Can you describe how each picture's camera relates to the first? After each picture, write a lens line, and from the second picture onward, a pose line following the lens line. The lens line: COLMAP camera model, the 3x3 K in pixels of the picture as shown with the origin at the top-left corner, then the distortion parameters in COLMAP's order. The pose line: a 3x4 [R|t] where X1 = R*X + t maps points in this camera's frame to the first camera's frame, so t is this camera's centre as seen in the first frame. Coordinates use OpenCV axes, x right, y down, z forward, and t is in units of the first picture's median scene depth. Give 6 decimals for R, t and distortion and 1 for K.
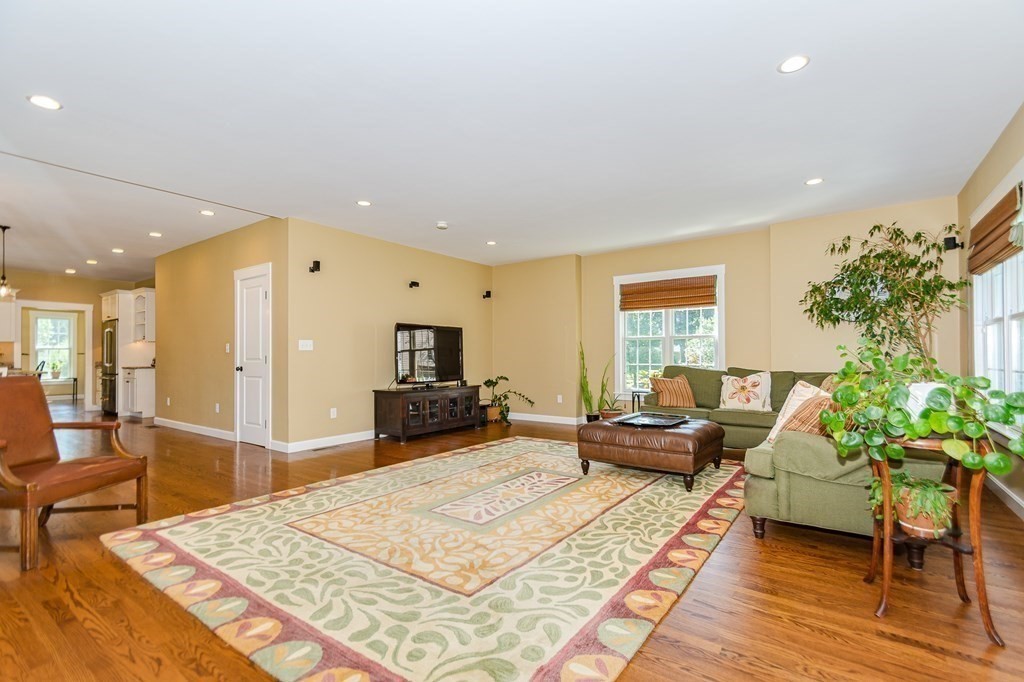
lens RADIAL K [[458.8, 0, 522.0], [0, 458.8, 350.7], [0, 0, 1]] dist [0.010865, 0.001337]
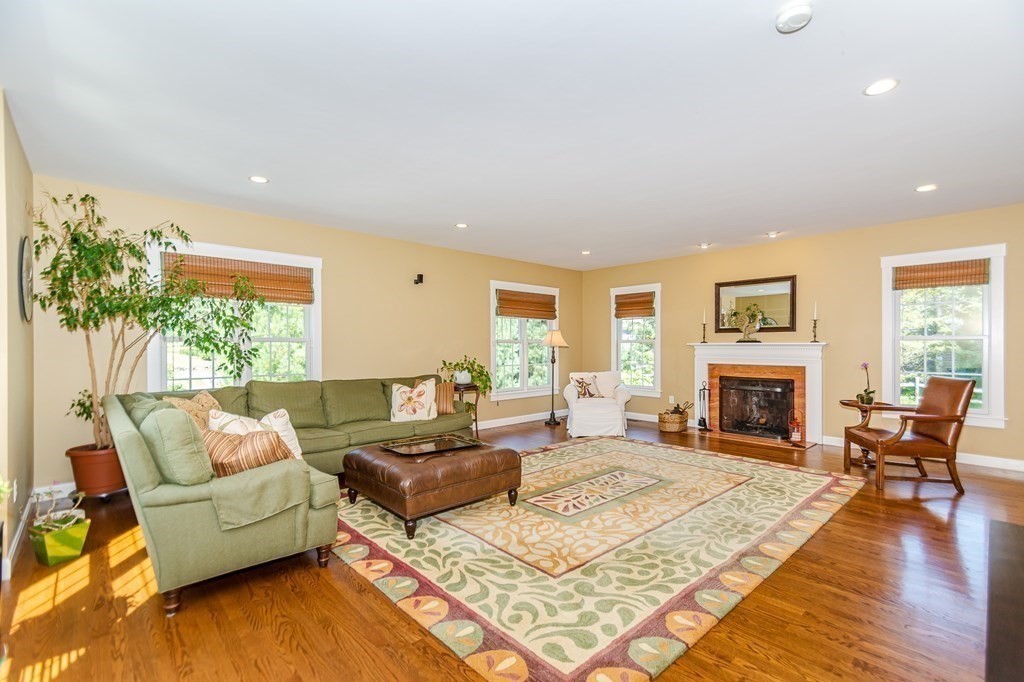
lens RADIAL K [[458.8, 0, 508.1], [0, 458.8, 346.4], [0, 0, 1]] dist [0.010865, 0.001337]
pose [[-0.975754, 0.007958, 0.218727, -0.055398], [0.005821, 0.999929, -0.010412, -0.029933], [-0.218794, -0.008886, -0.975731, 2.142202]]
